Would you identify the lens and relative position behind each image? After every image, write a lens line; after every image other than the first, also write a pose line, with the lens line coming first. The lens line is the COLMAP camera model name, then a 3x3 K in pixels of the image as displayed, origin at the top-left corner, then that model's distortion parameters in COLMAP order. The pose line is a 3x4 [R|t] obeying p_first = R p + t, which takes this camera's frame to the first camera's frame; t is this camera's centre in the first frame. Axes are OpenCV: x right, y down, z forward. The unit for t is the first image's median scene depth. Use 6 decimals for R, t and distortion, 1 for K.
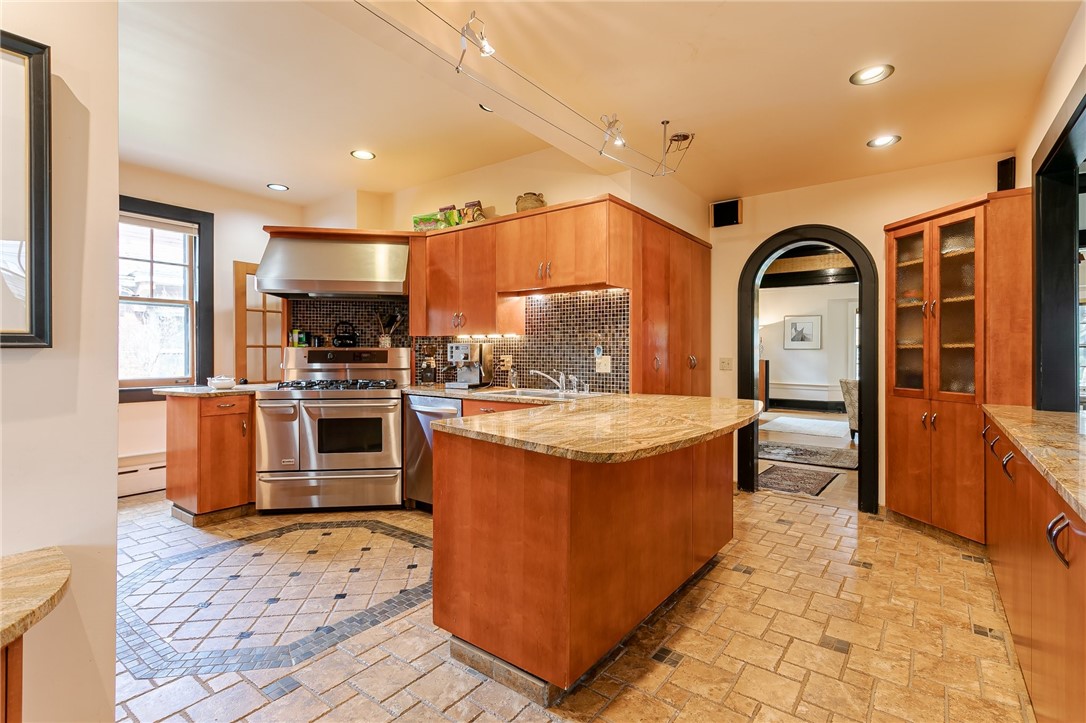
lens RADIAL K [[511.6, 0, 543.1], [0, 511.6, 354.1], [0, 0, 1]] dist [0.001463, 0.000095]
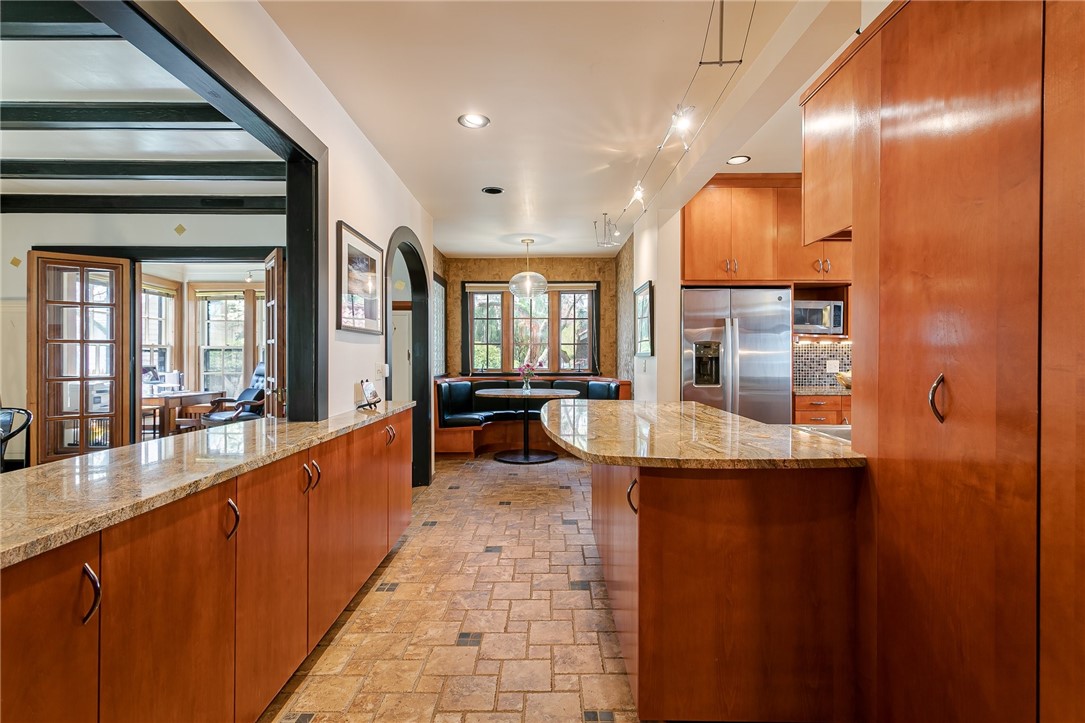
lens RADIAL K [[511.1, 0, 542.6], [0, 511.1, 354.1], [0, 0, 1]] dist [0.001463, 0.000095]
pose [[-0.799621, -0.003656, -0.600494, 0.832434], [-0.005273, 0.999986, 0.000932, -0.012859], [0.600482, 0.003912, -0.799629, 1.480341]]
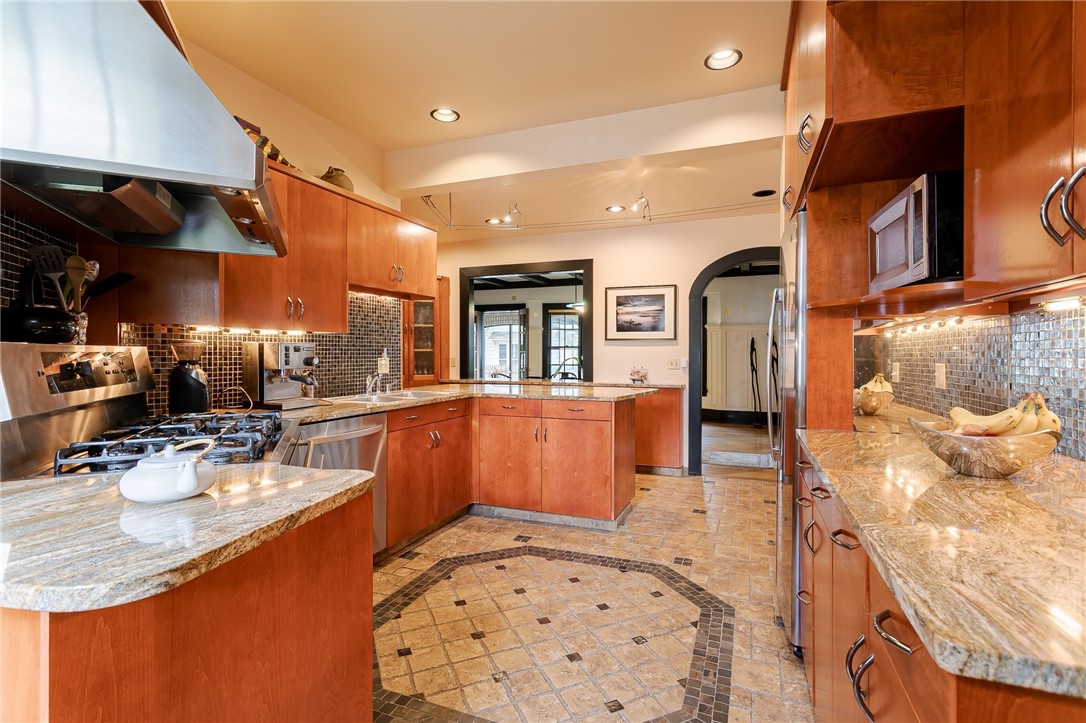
lens RADIAL K [[511.6, 0, 543.1], [0, 511.6, 354.1], [0, 0, 1]] dist [0.001463, 0.000095]
pose [[-0.257546, 0.000154, 0.966266, -1.309625], [0.005659, 0.999983, 0.001349, -0.005368], [-0.966249, 0.005815, -0.257543, 1.232983]]
